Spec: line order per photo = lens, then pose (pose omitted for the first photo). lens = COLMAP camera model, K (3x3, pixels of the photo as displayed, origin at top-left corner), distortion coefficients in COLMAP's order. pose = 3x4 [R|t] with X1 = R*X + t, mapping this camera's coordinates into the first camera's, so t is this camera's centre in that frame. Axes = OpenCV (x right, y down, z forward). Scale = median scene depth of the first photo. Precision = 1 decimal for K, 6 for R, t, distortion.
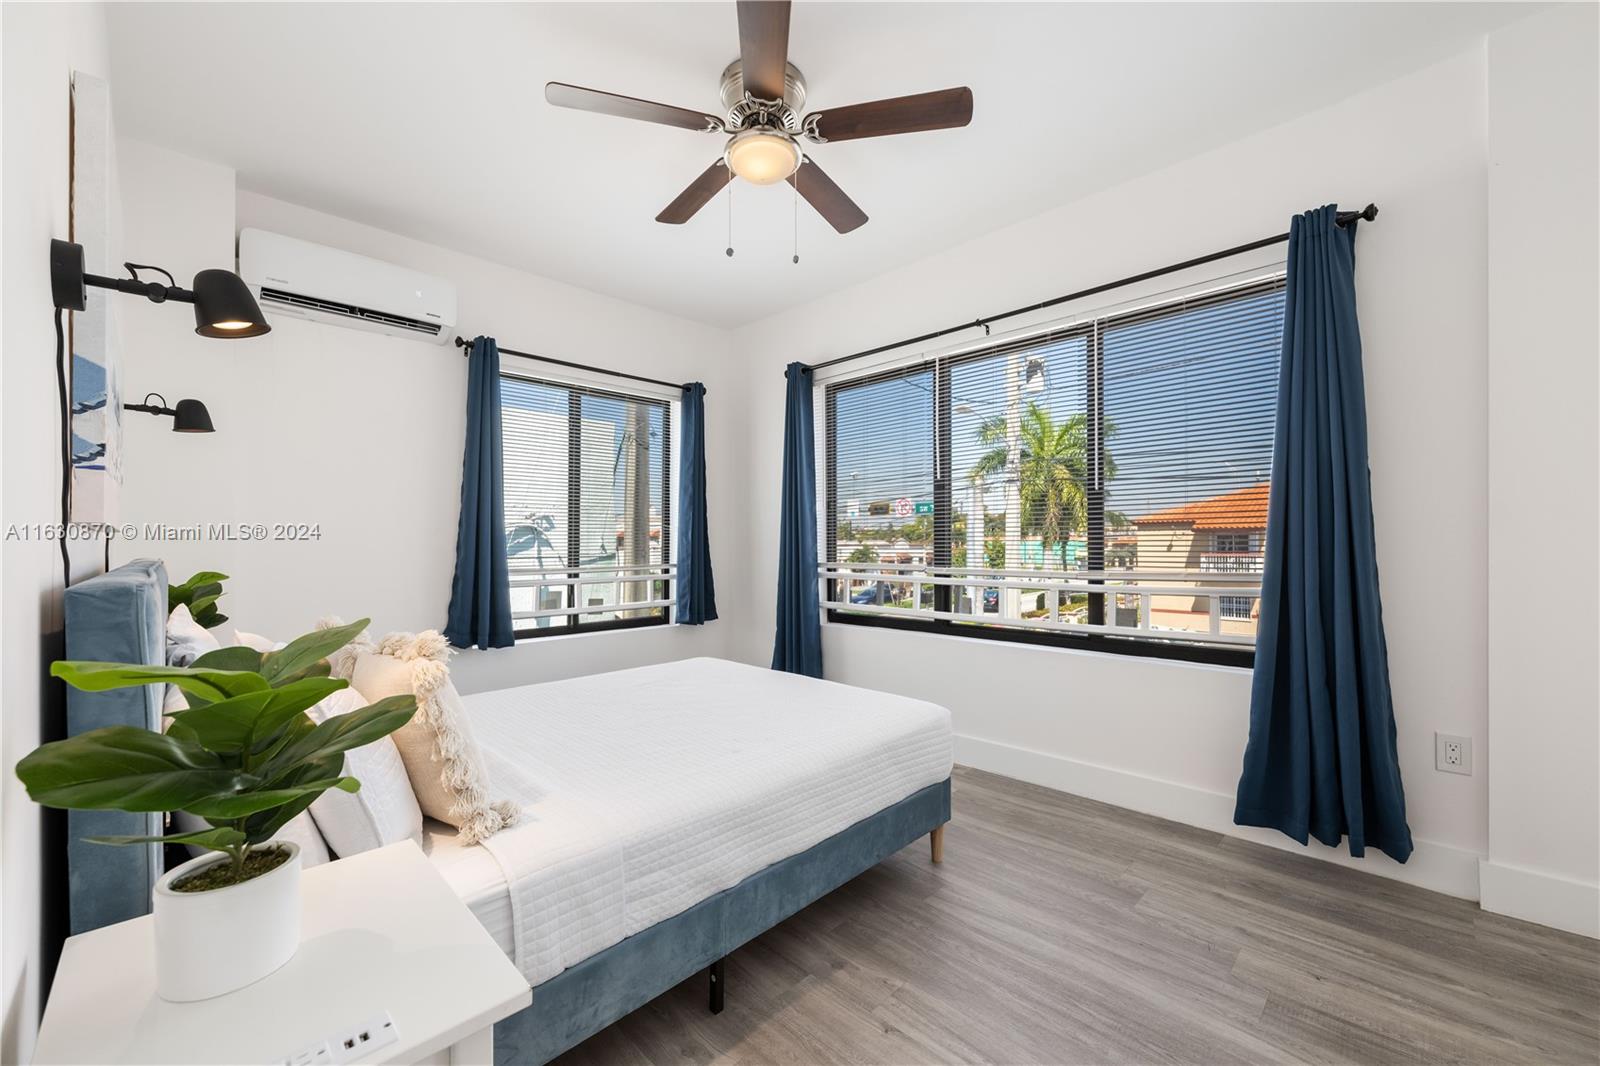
lens RADIAL K [[637.1, 0, 793.1], [0, 637.1, 554.7], [0, 0, 1]] dist [-0.000767, -0.000091]
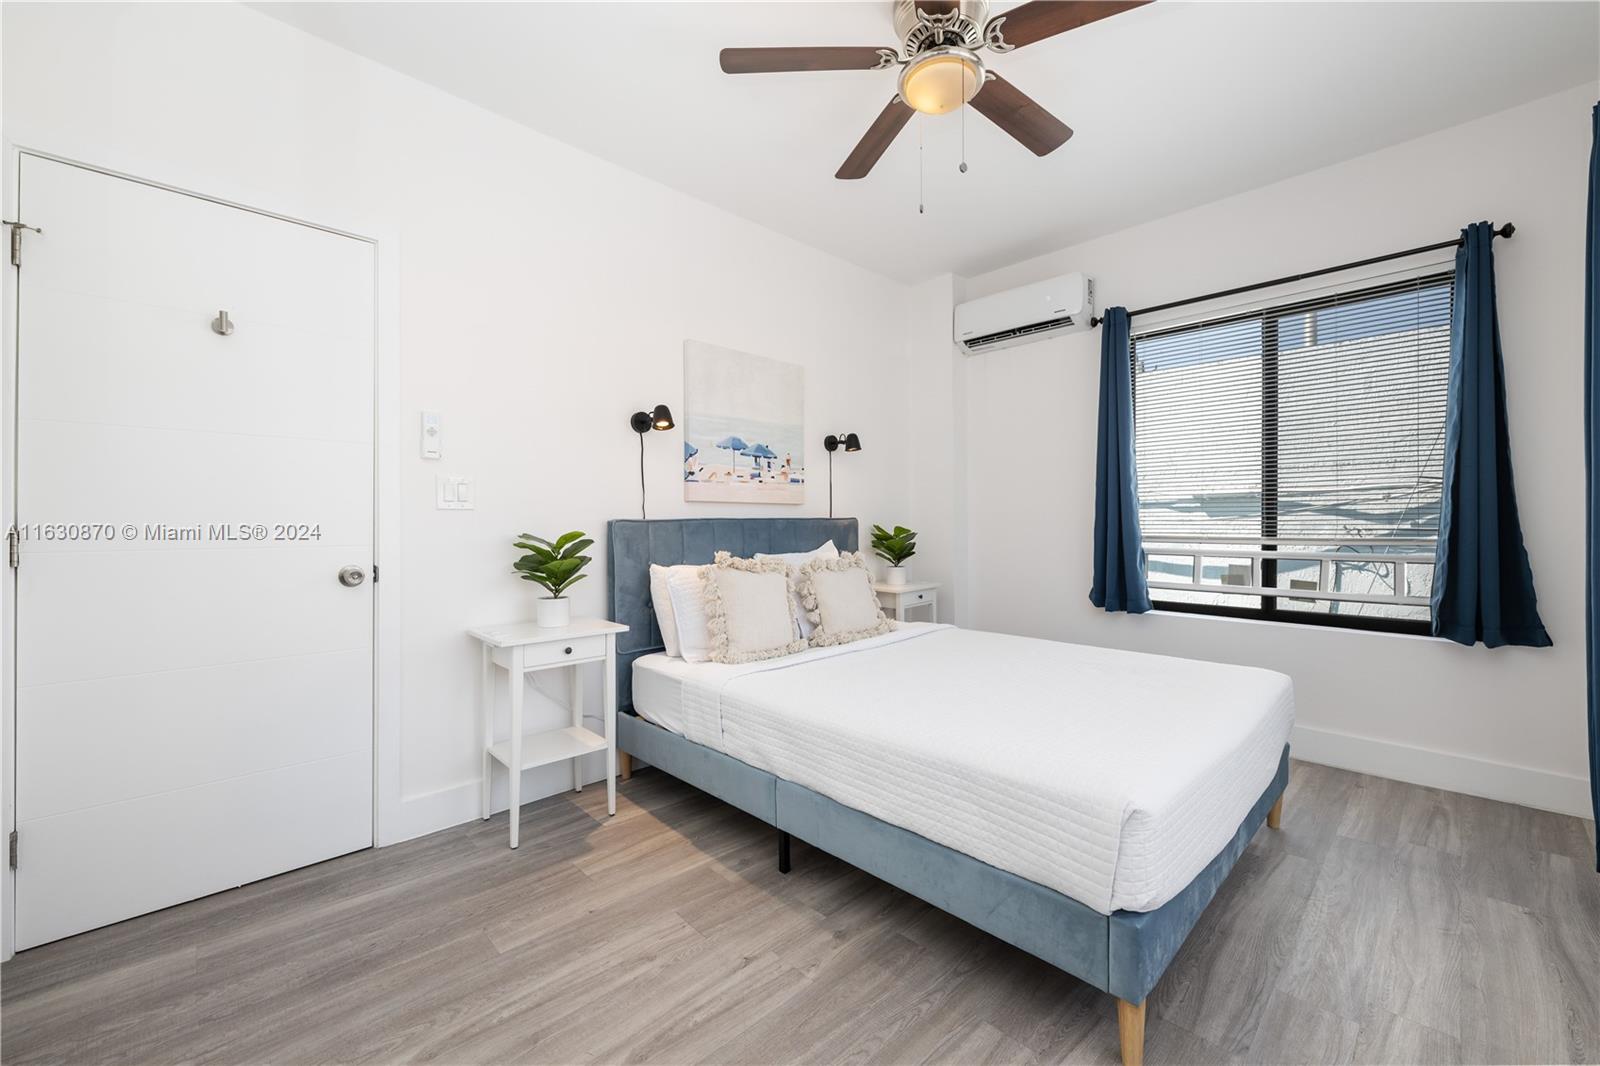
lens RADIAL K [[637.4, 0, 800.0], [0, 637.4, 533.0], [0, 0, 1]] dist [0.000152, 0.000002]
pose [[-0.017203, 0.021859, -0.999613, 0.892478], [-0.015301, 0.999638, 0.022123, 0.010728], [0.999735, 0.015676, -0.016863, 0.821236]]
